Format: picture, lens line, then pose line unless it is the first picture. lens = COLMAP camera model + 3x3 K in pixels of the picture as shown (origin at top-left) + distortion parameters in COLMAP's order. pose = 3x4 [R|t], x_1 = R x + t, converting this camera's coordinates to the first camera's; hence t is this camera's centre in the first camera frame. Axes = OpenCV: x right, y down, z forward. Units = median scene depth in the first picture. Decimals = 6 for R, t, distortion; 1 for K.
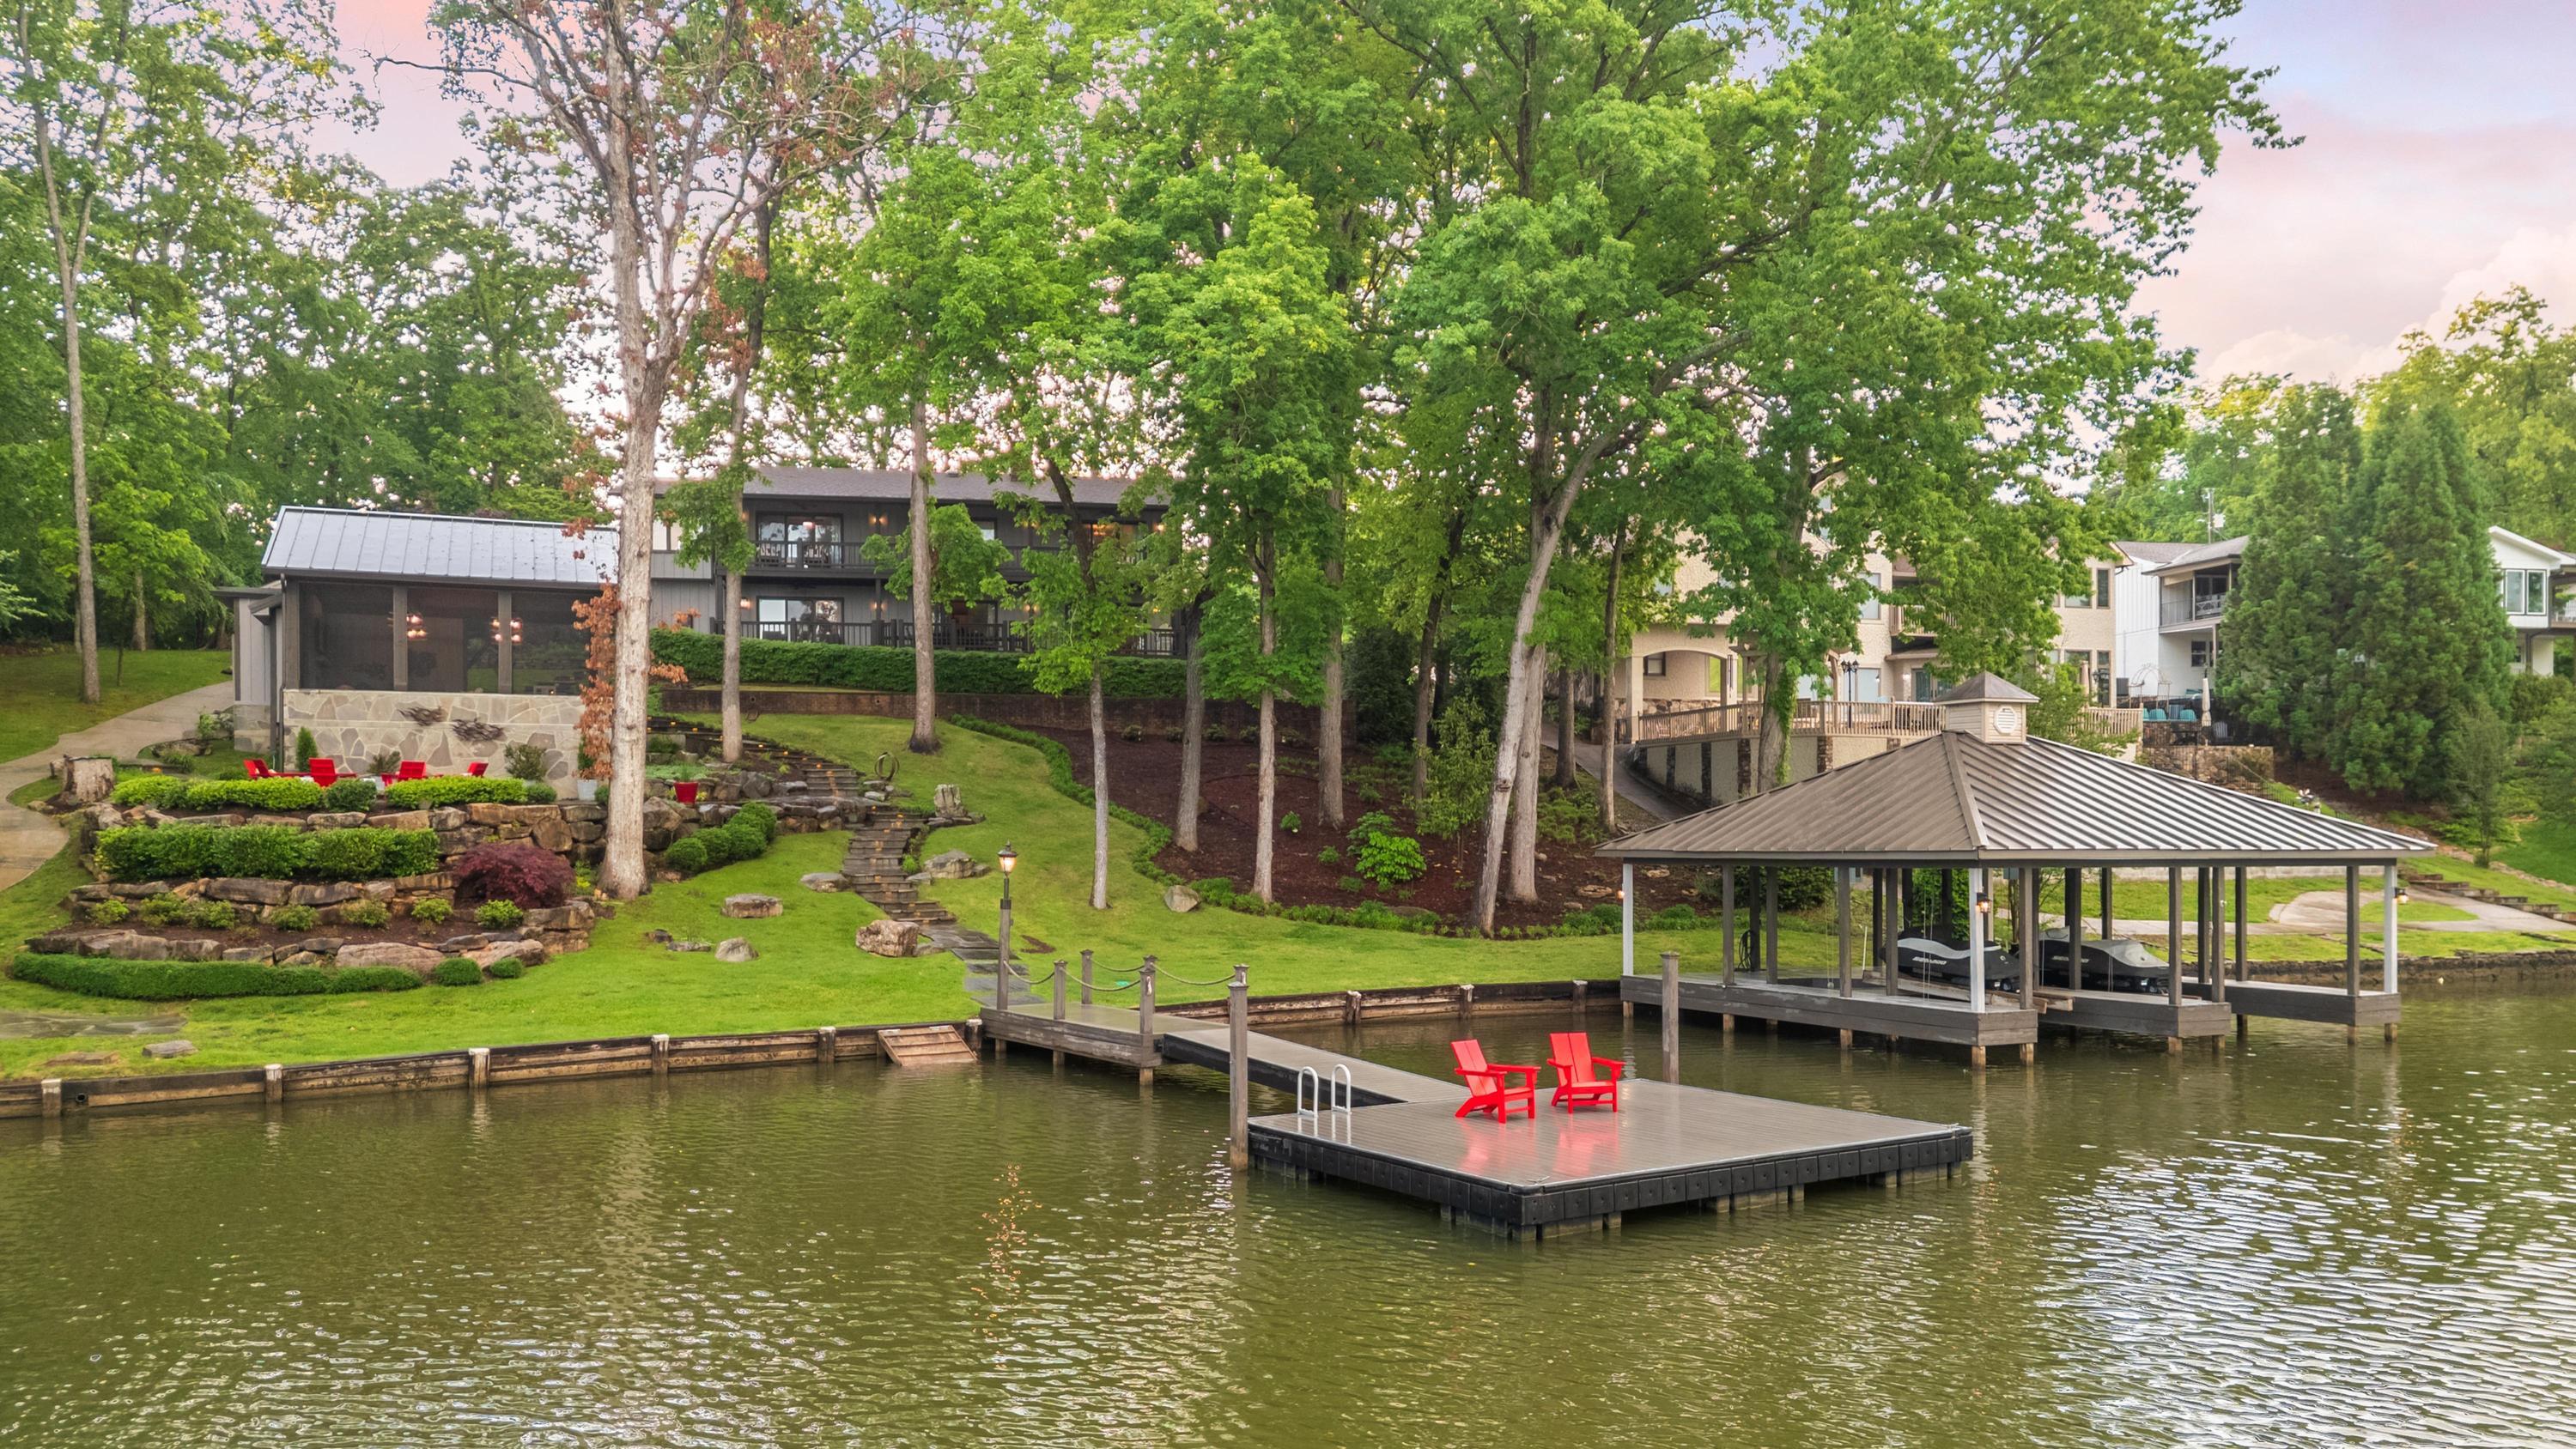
lens RADIAL K [[1926.1, 0, 1288.0], [0, 1926.1, 724.5], [0, 0, 1]] dist [0.067115, -0.011127]
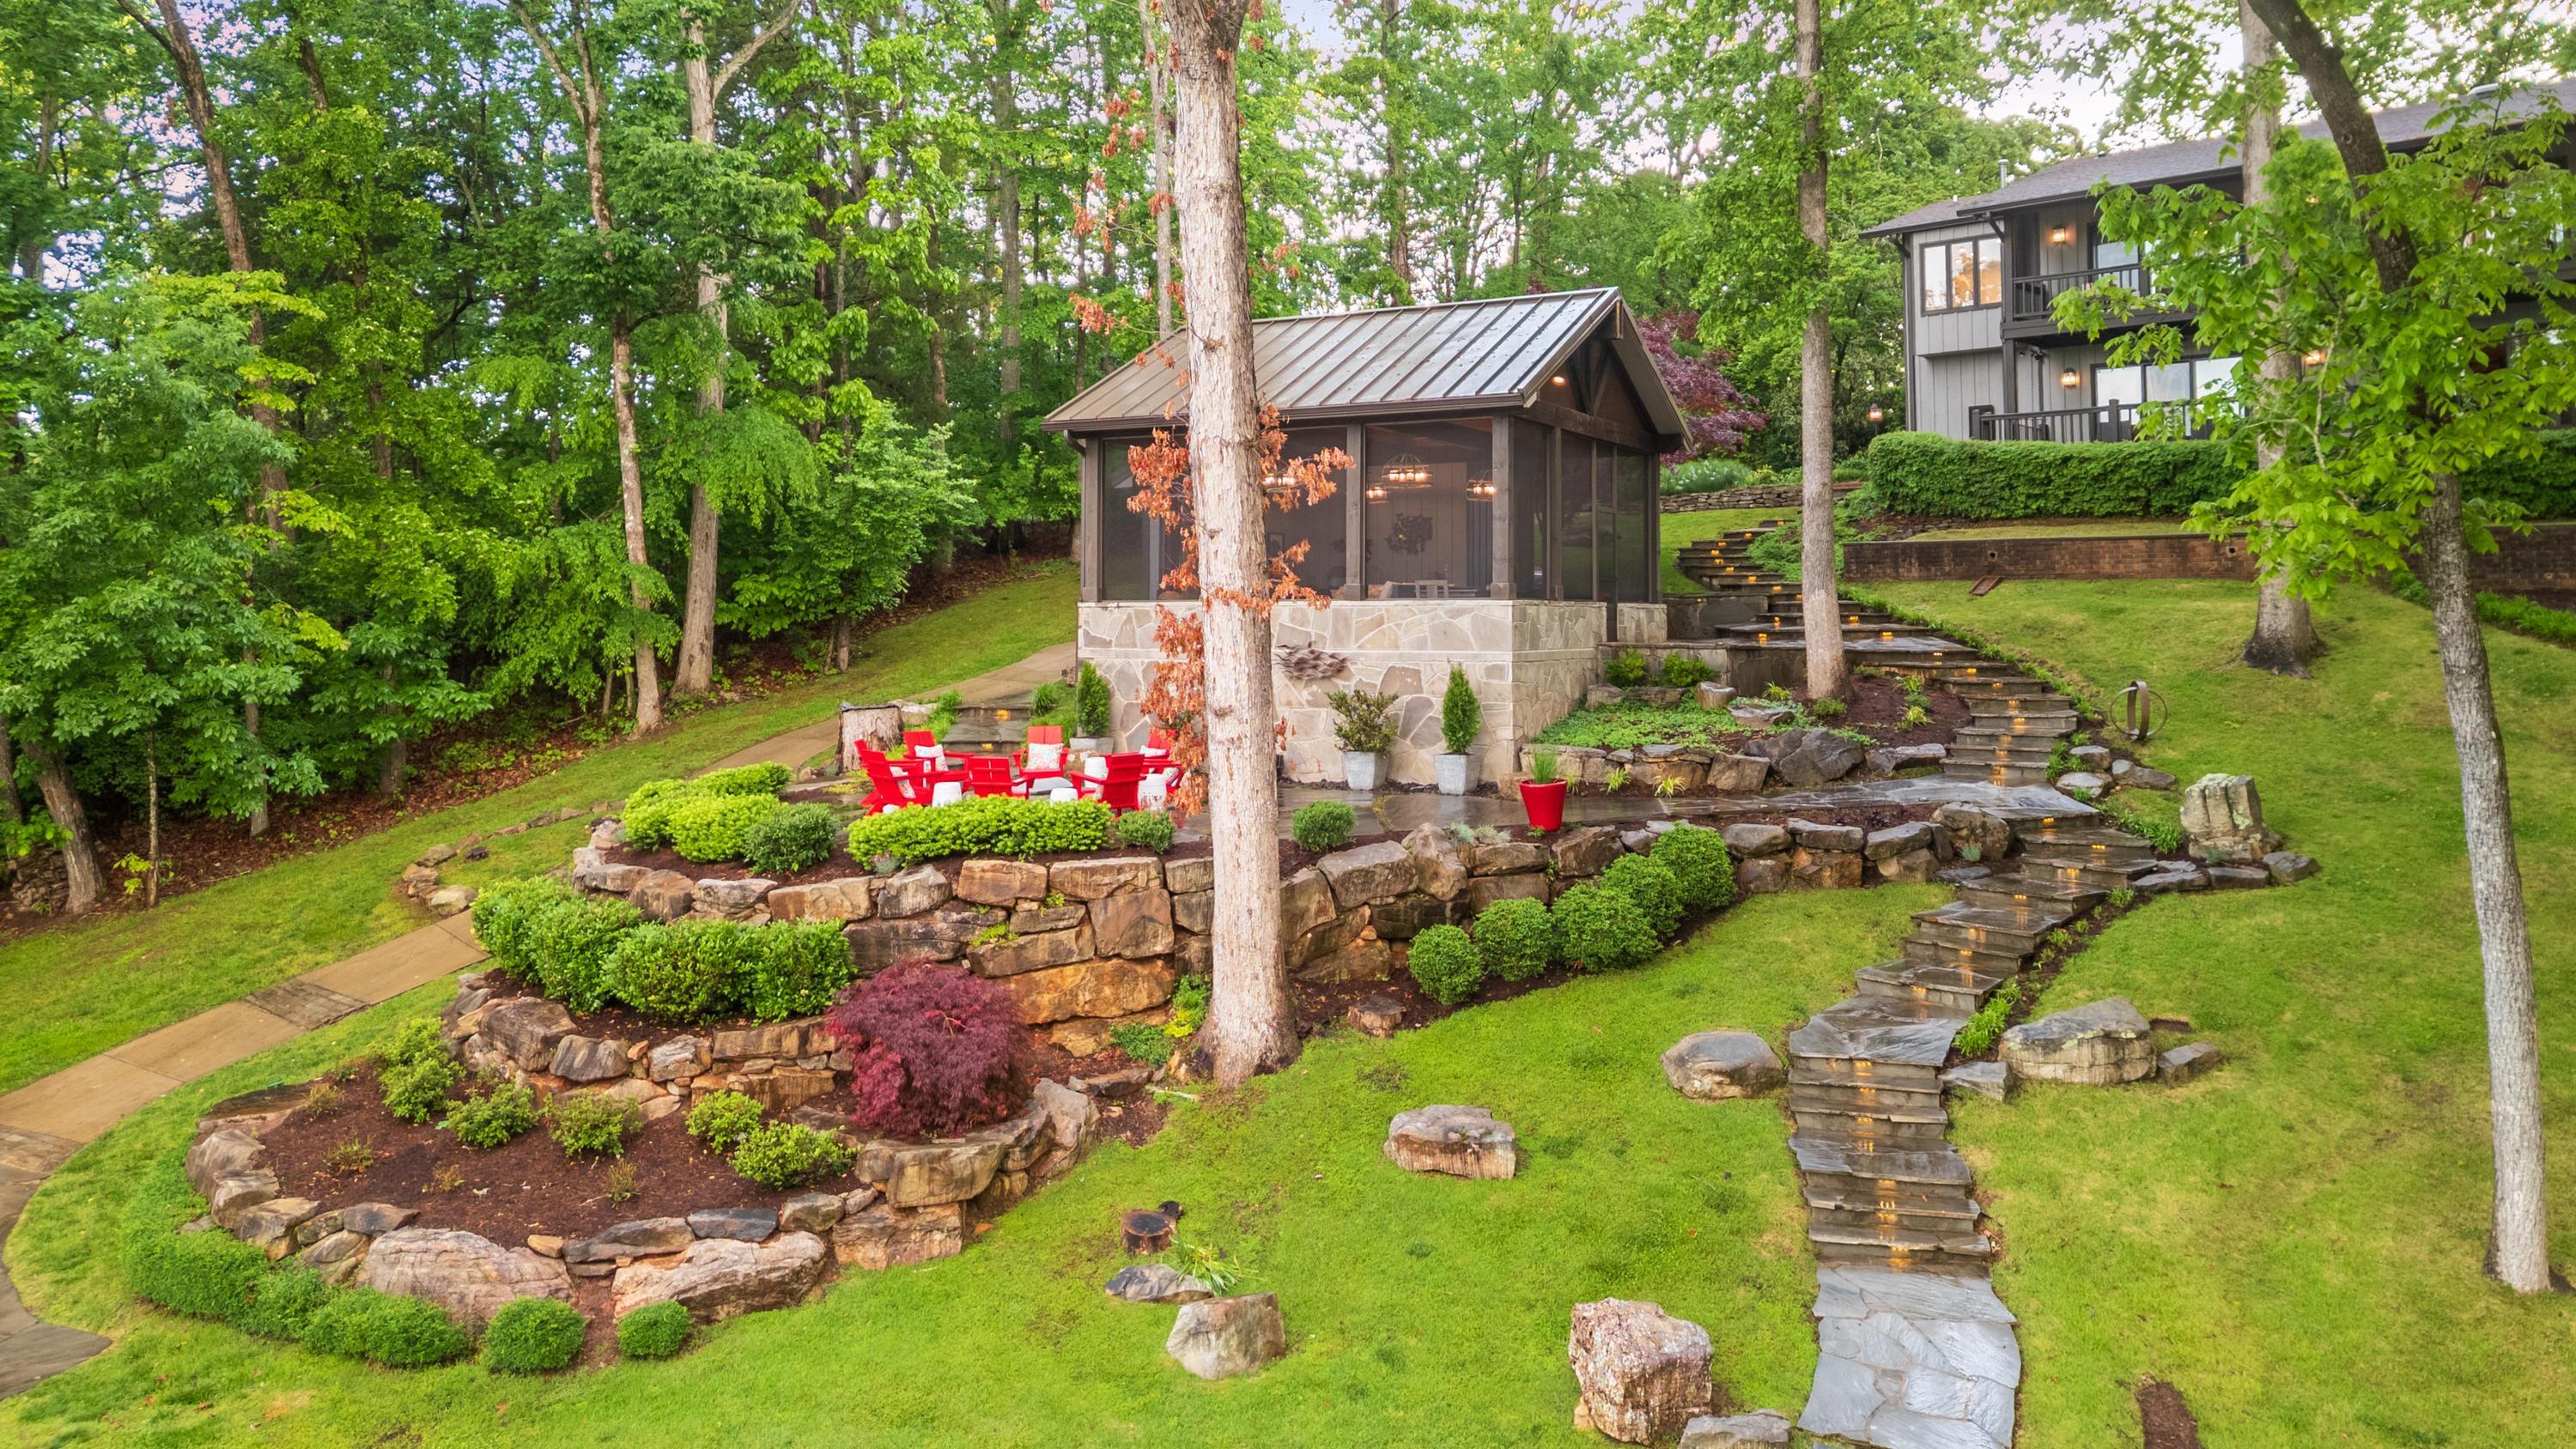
lens RADIAL K [[1840.7, 0, 1281.6], [0, 1840.7, 498.1], [0, 0, 1]] dist [0.060884, -0.040085]
pose [[0.627558, -0.049858, -0.776972, 0.021503], [0.048109, 0.998524, -0.025217, -0.039391], [0.777082, -0.021554, 0.629030, 0.756317]]
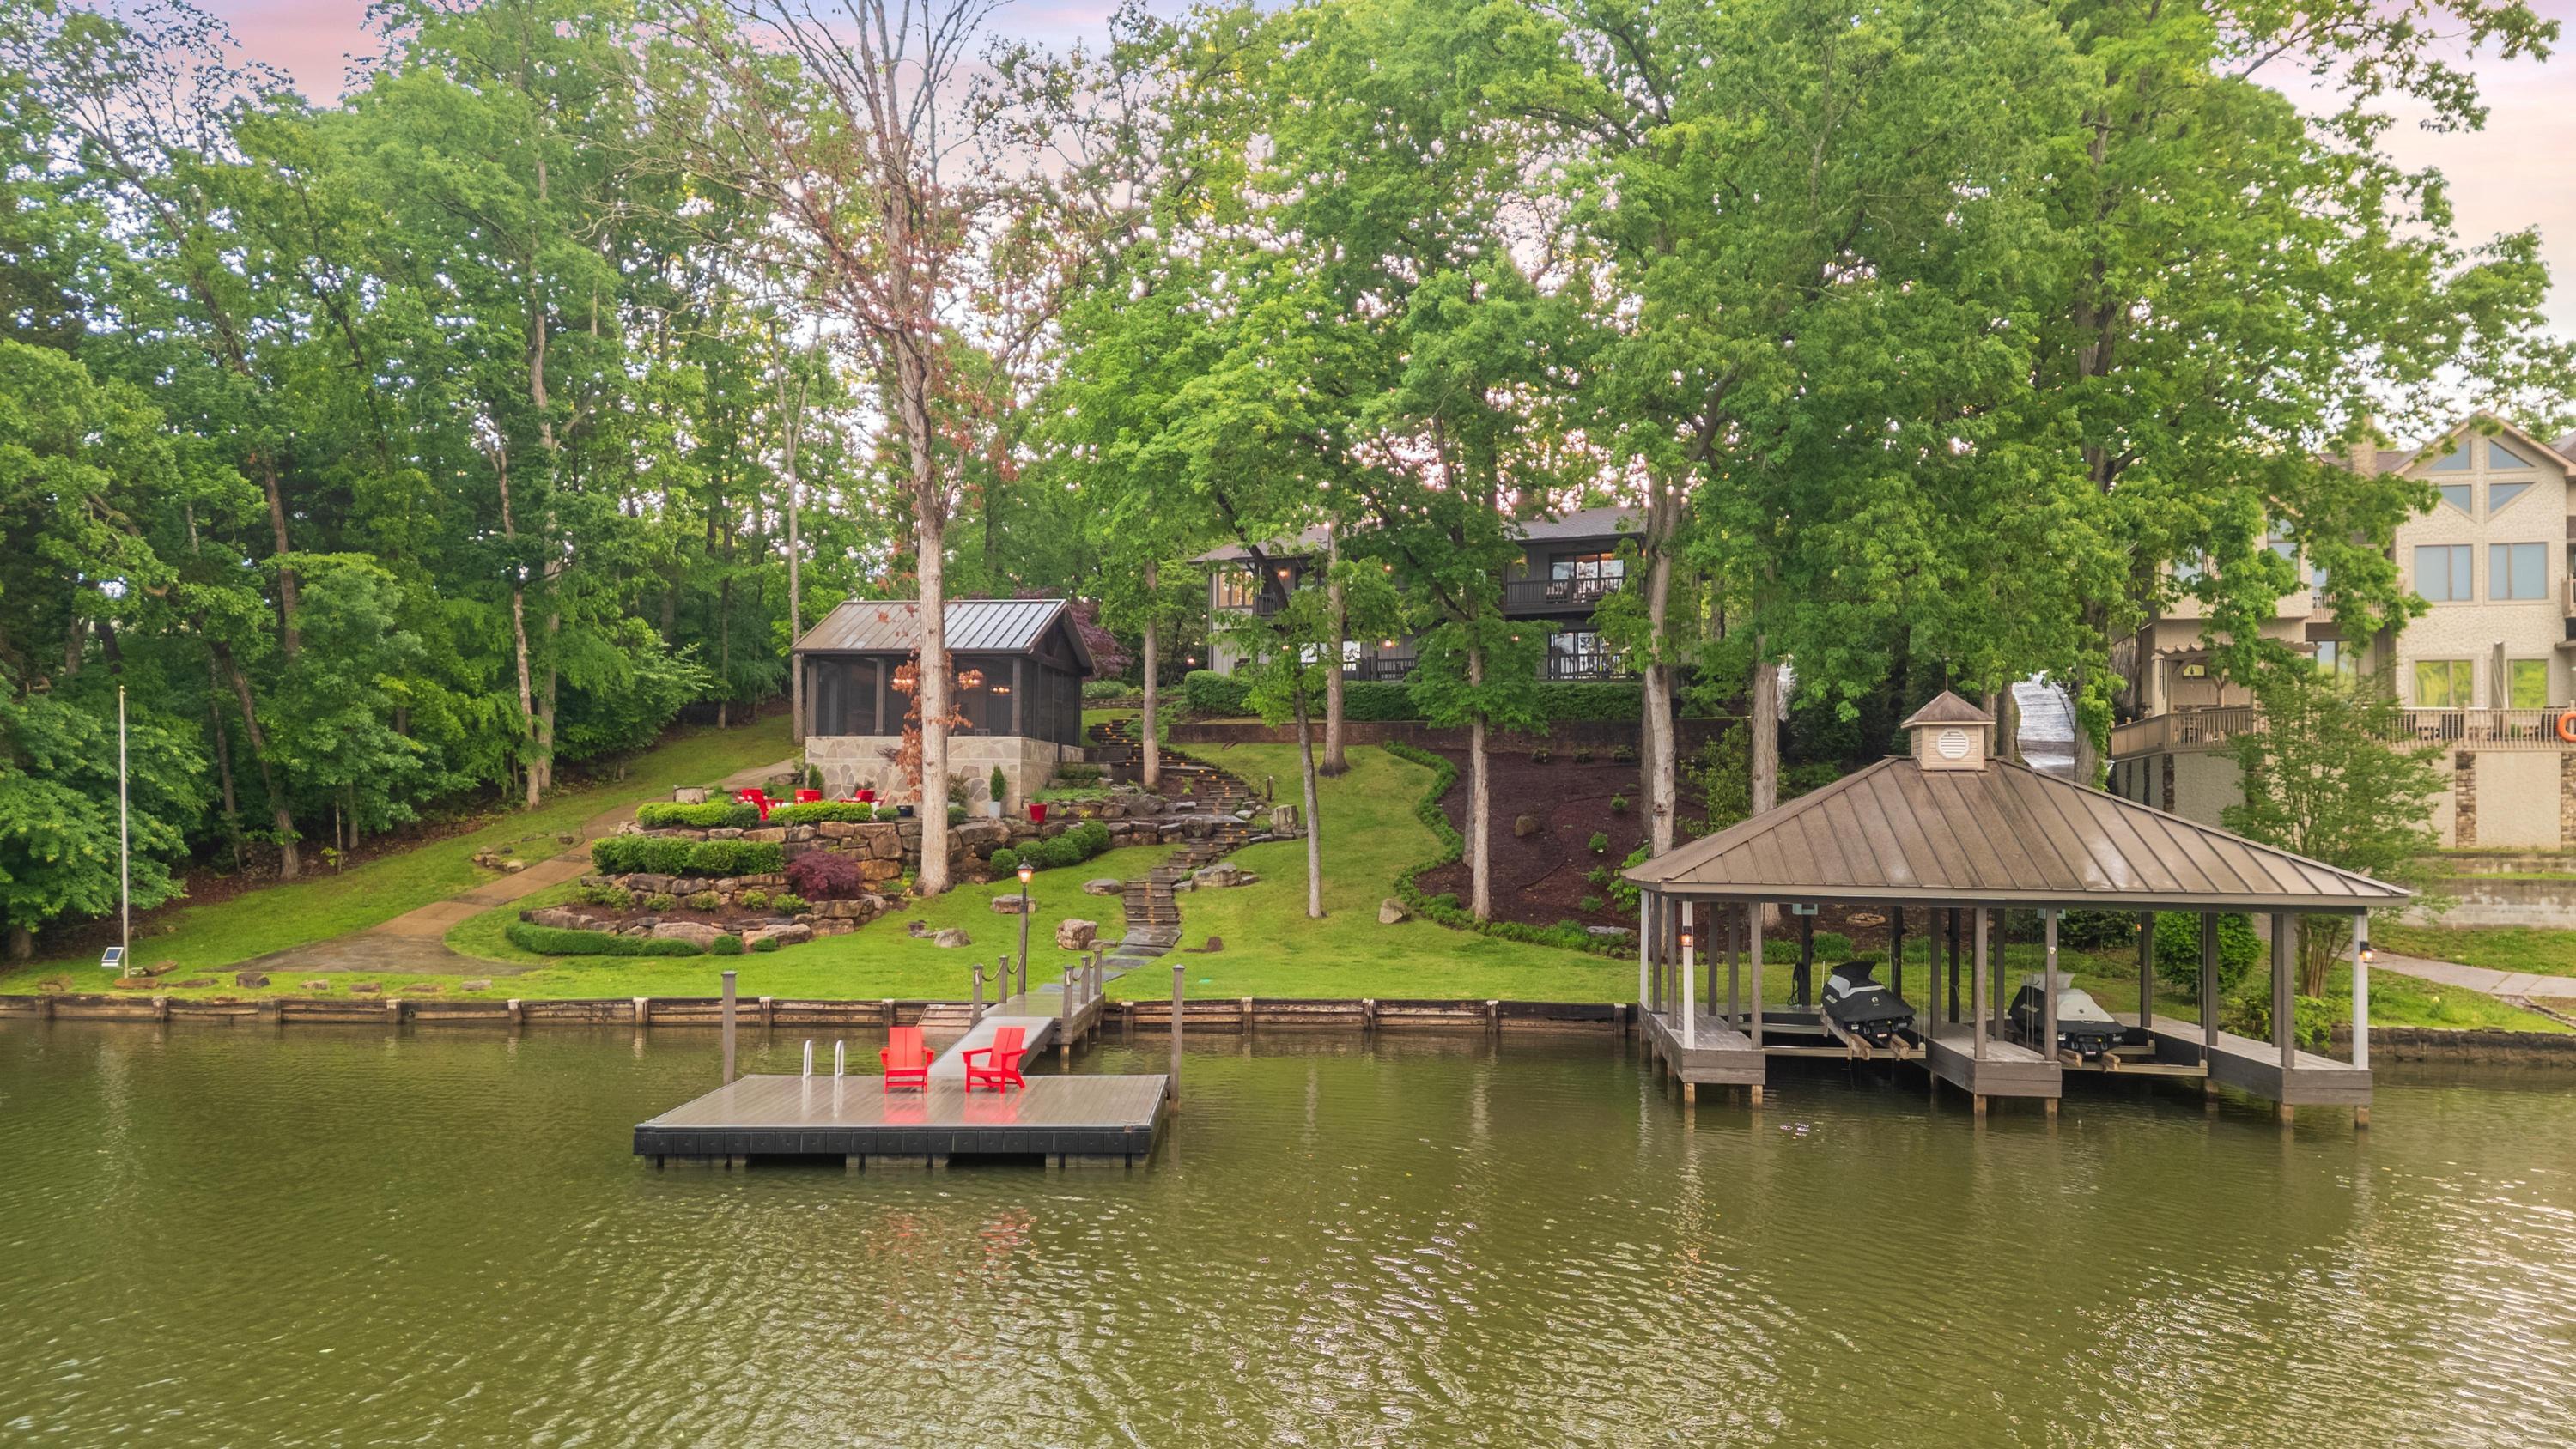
lens RADIAL K [[1901.9, 0, 1242.7], [0, 1901.9, 659.9], [0, 0, 1]] dist [0.071414, -0.001425]
pose [[0.830641, -0.042237, -0.555205, 0.565419], [0.020543, 0.998765, -0.045245, -0.006114], [0.556430, 0.026177, 0.830482, 0.056450]]
